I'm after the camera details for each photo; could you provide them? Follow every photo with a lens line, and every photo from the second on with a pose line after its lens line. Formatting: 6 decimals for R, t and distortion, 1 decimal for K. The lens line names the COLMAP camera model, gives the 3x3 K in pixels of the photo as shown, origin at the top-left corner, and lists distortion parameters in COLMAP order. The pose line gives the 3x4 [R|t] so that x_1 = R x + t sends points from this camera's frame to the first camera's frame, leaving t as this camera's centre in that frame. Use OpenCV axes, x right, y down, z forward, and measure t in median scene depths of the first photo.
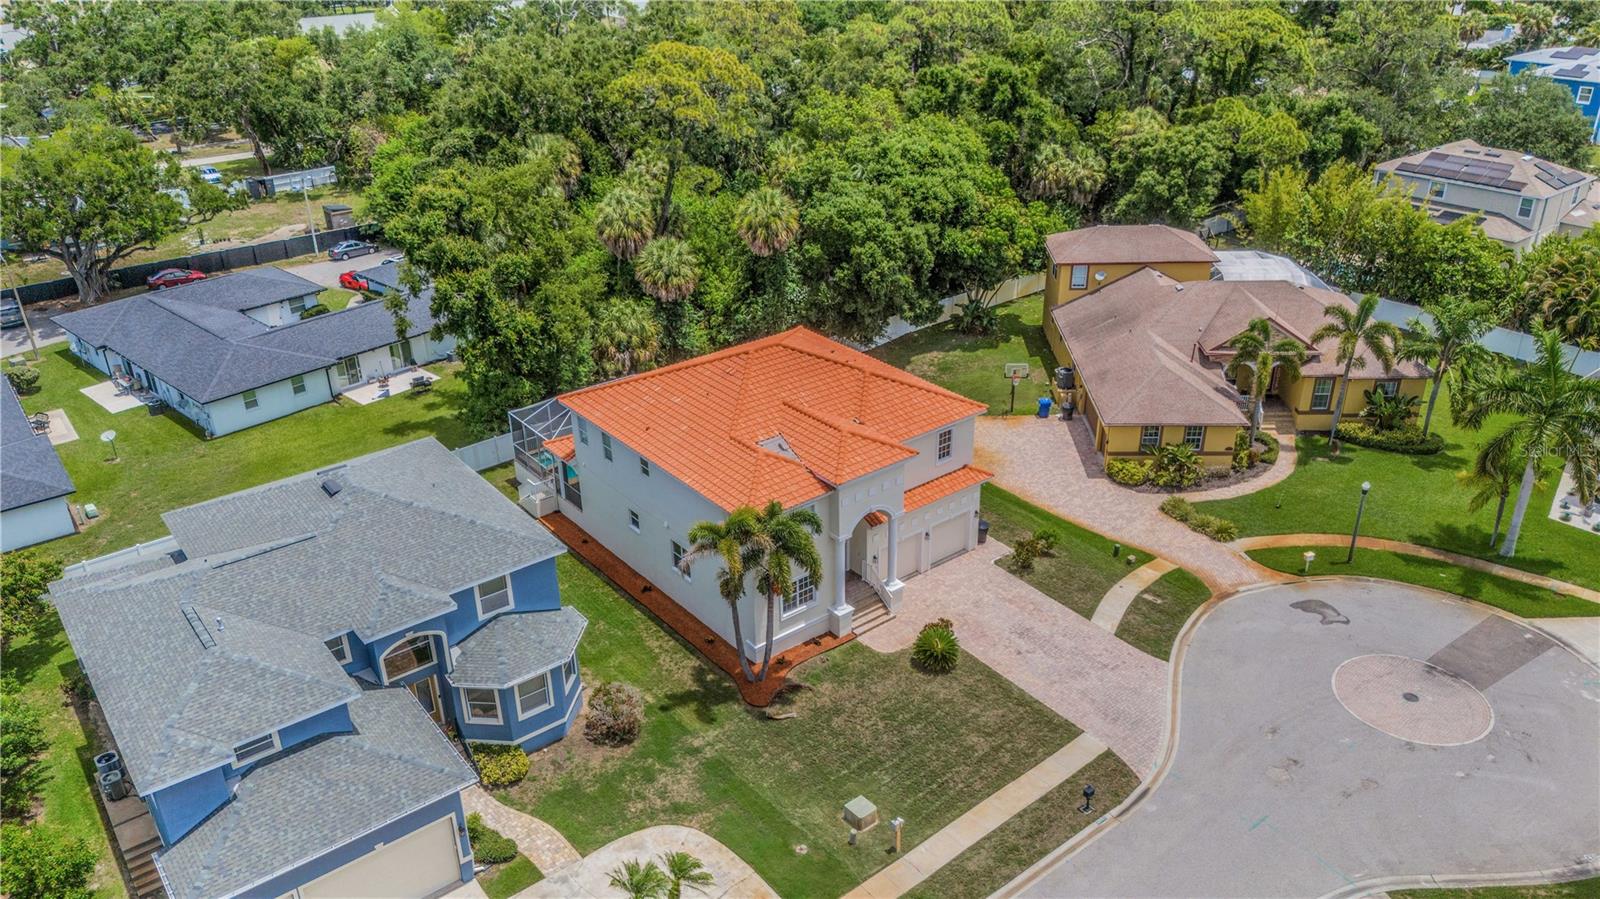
lens RADIAL K [[1182.7, 0, 803.0], [0, 1182.7, 450.3], [0, 0, 1]] dist [0.070184, -0.064285]
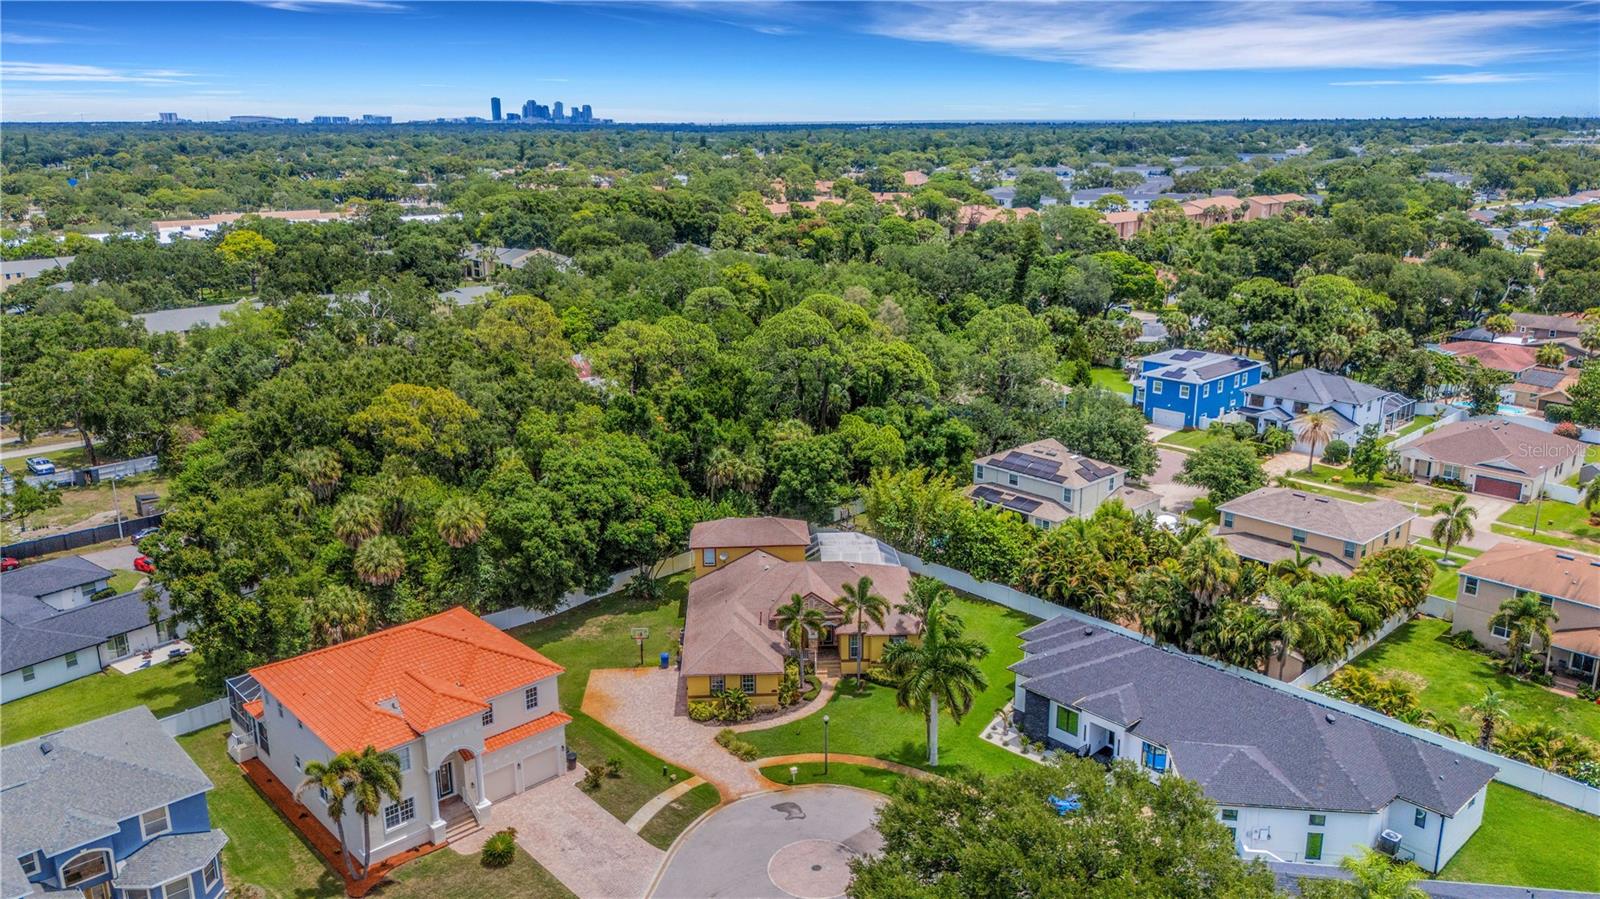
lens RADIAL K [[1179.6, 0, 800.0], [0, 1179.6, 449.5], [0, 0, 1]] dist [0.078047, -0.068208]
pose [[0.996686, -0.010552, 0.080662, 0.272263], [0.025368, 0.982423, -0.184936, -0.021285], [-0.077293, 0.186370, 0.979435, -0.382321]]
